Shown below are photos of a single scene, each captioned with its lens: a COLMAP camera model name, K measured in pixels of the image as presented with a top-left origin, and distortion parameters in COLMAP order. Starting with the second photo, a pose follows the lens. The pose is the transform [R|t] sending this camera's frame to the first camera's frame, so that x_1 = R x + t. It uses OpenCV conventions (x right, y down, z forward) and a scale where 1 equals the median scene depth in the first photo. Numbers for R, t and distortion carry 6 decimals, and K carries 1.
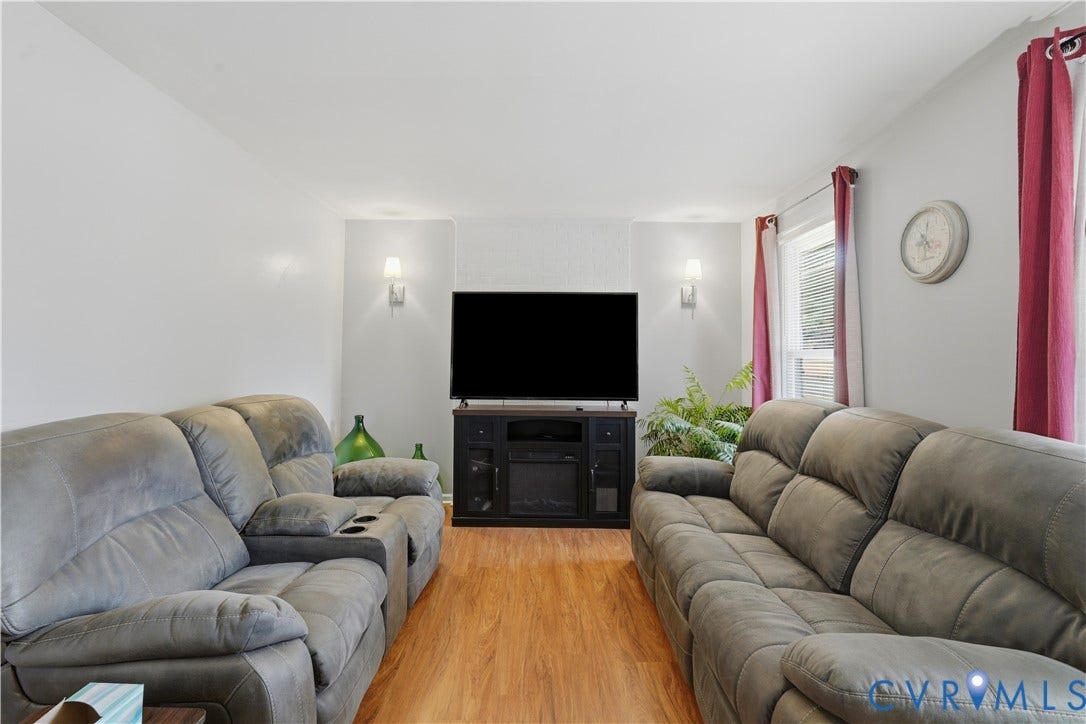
lens RADIAL K [[516.0, 0, 541.4], [0, 516.0, 347.7], [0, 0, 1]] dist [-0.024124, 0.015177]
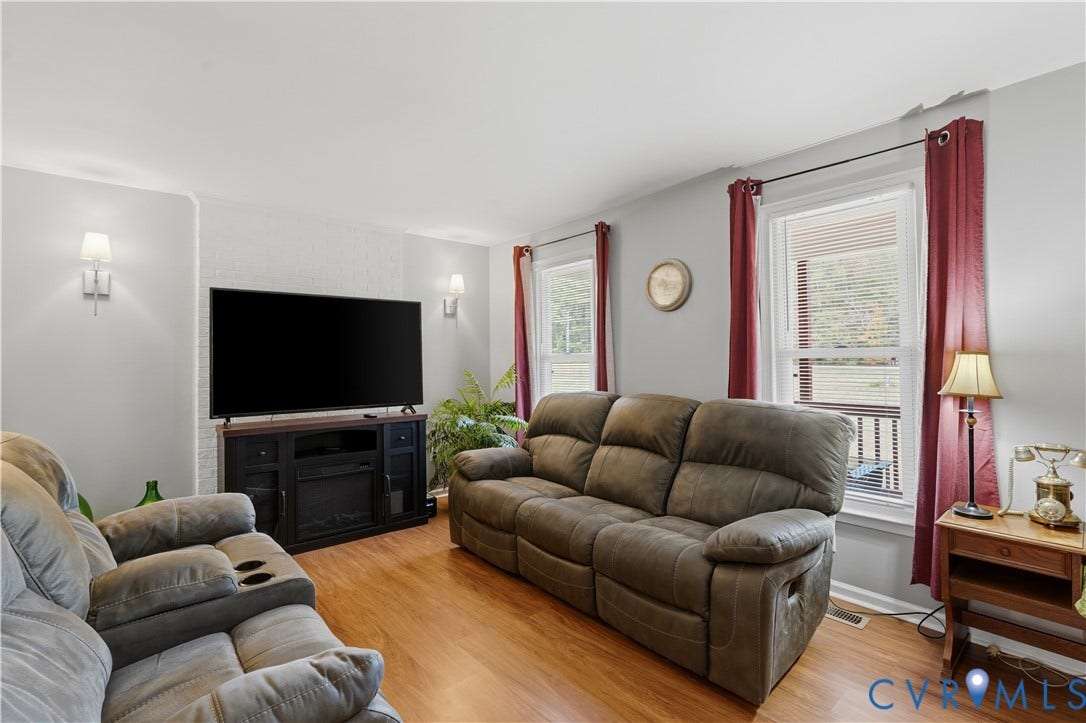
lens RADIAL K [[502.7, 0, 543.0], [0, 502.7, 361.5], [0, 0, 1]] dist [-0.002292, 0.000290]
pose [[0.756455, -0.018159, 0.653794, -0.395544], [0.007547, 0.999790, 0.019037, -0.003697], [-0.654002, -0.009467, 0.756433, 0.069418]]
